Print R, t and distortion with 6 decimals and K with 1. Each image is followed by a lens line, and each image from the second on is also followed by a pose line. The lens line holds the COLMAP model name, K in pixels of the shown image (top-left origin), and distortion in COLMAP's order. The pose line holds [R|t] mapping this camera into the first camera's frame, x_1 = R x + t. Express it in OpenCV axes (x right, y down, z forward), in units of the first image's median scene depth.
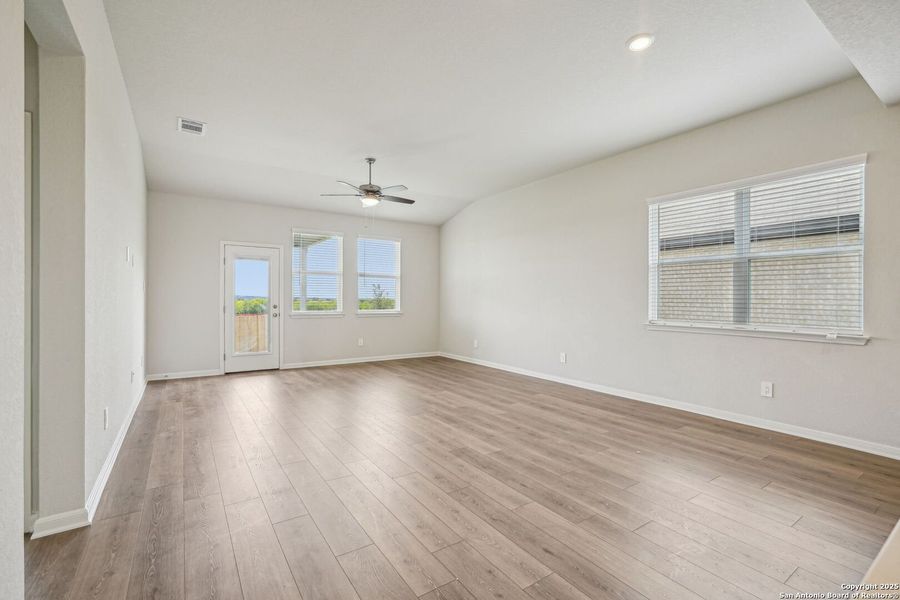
lens RADIAL K [[395.6, 0, 437.4], [0, 395.6, 299.7], [0, 0, 1]] dist [0.000004, -0.000060]
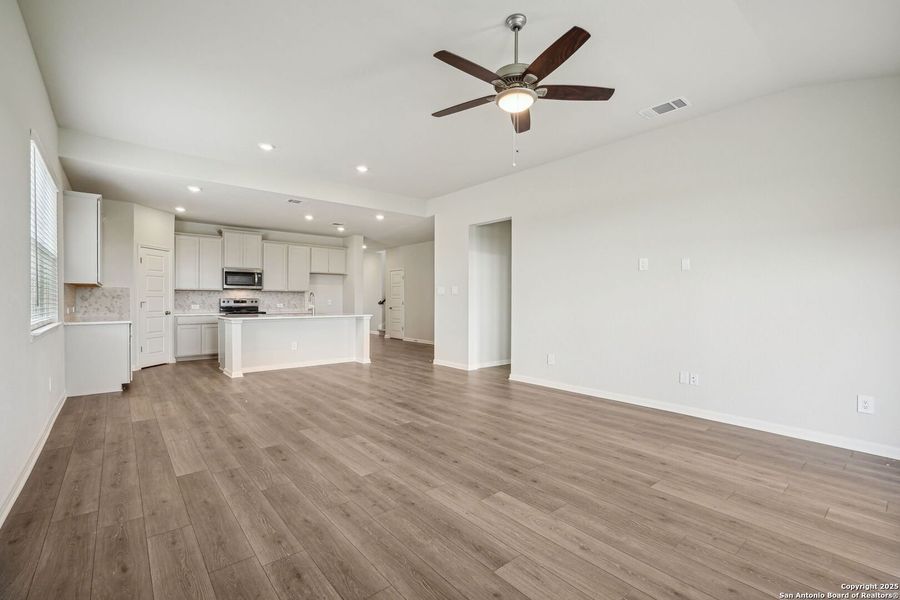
lens RADIAL K [[390.5, 0, 450.0], [0, 390.5, 300.0], [0, 0, 1]] dist [0.000232, 0.000341]
pose [[-0.992067, -0.011909, -0.125146, -0.040458], [-0.011892, 0.999929, -0.000878, 0.000963], [0.125148, 0.000617, -0.992138, 1.921064]]
